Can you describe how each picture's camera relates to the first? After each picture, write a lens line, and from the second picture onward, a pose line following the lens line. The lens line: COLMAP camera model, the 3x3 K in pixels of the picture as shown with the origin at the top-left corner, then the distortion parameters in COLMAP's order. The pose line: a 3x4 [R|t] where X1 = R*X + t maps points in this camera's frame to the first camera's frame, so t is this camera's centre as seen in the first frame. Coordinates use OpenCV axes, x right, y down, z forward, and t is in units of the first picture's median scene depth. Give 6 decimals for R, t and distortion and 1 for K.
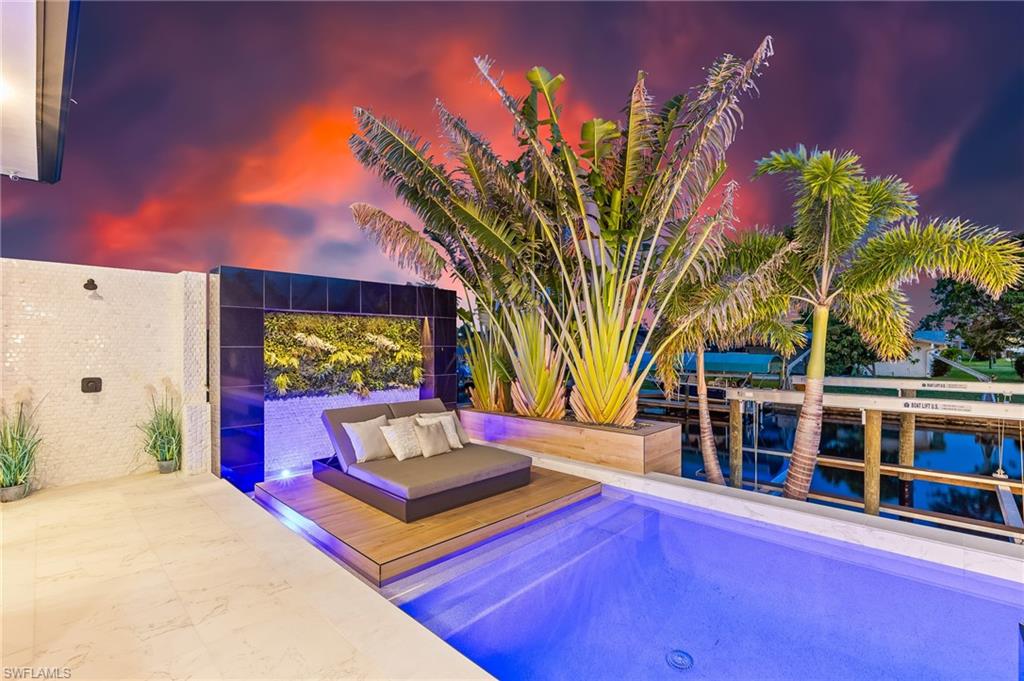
lens RADIAL K [[464.4, 0, 512.0], [0, 464.4, 340.5], [0, 0, 1]] dist [-0.001356, -0.000180]
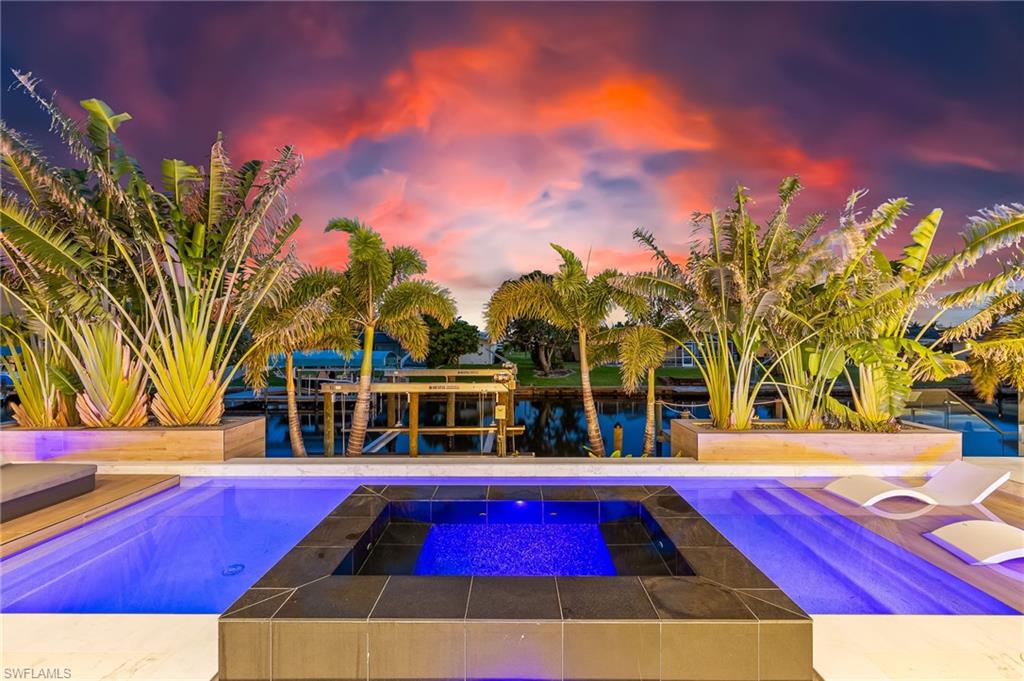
lens RADIAL K [[434.1, 0, 512.0], [0, 434.1, 340.5], [0, 0, 1]] dist [0.000091, -0.000320]
pose [[0.730403, -0.000640, 0.683016, 0.049297], [-0.005746, 0.999958, 0.007082, -0.039785], [-0.682992, -0.009097, 0.730369, -0.321661]]
